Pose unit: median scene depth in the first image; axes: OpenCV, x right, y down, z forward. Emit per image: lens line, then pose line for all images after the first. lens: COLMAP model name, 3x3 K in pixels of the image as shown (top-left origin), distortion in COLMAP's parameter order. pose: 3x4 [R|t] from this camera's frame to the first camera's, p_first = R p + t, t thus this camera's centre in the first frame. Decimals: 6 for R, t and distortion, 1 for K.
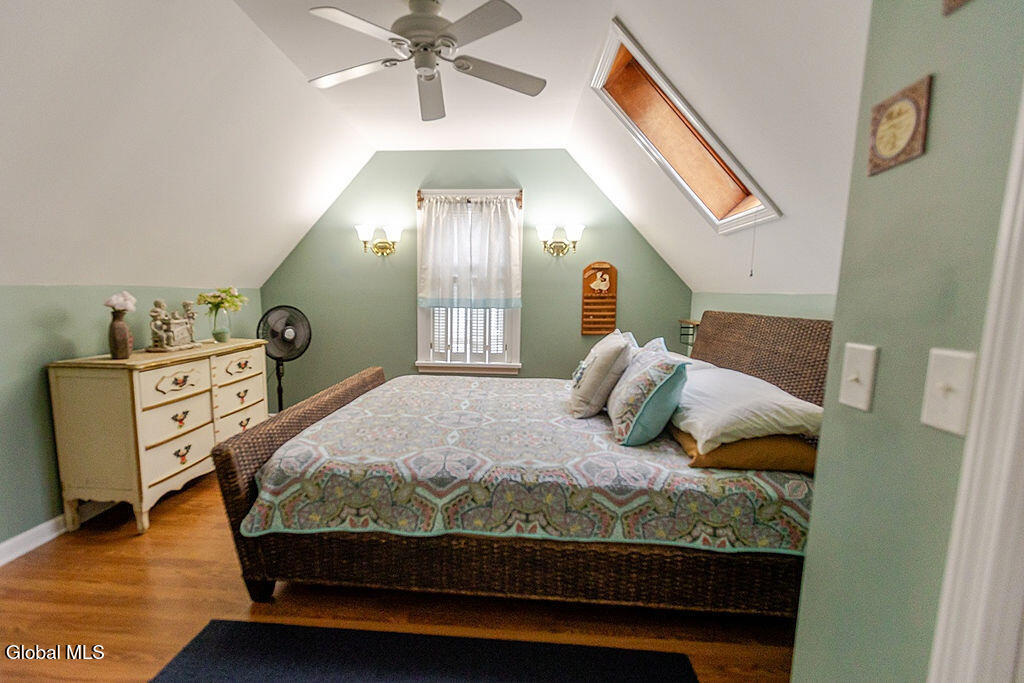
lens RADIAL K [[489.2, 0, 477.5], [0, 489.2, 361.7], [0, 0, 1]] dist [-0.000033, 0.000532]
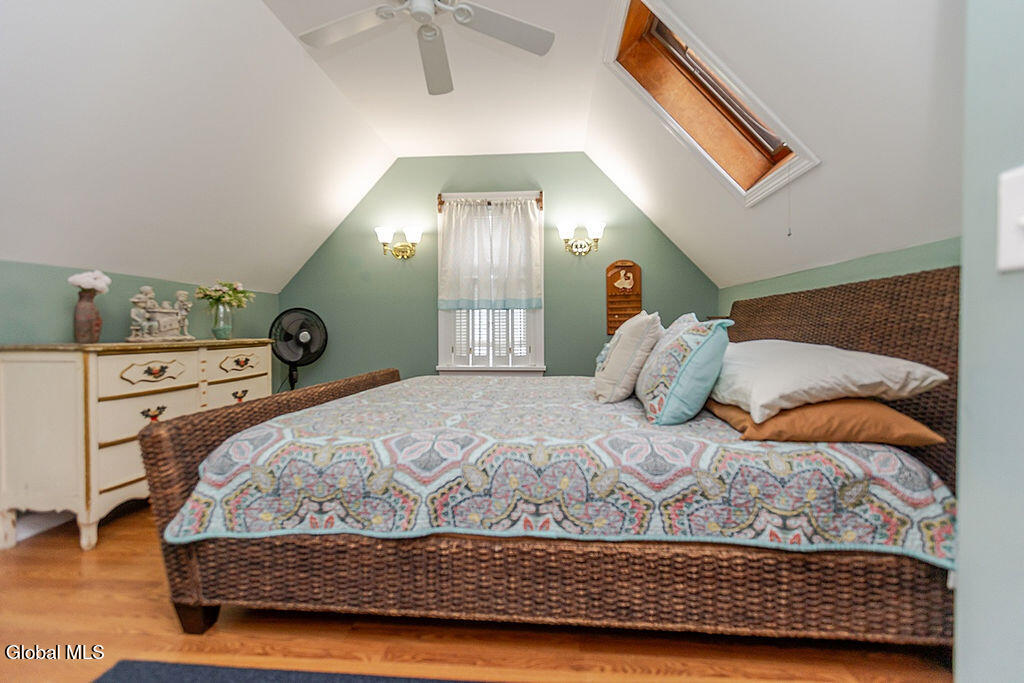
lens RADIAL K [[456.5, 0, 515.2], [0, 456.5, 338.1], [0, 0, 1]] dist [0.002937, -0.000218]
pose [[0.999846, -0.017378, 0.002592, 0.054828], [0.017562, 0.993076, -0.116152, 0.105418], [-0.000555, 0.116179, 0.993228, 0.200529]]
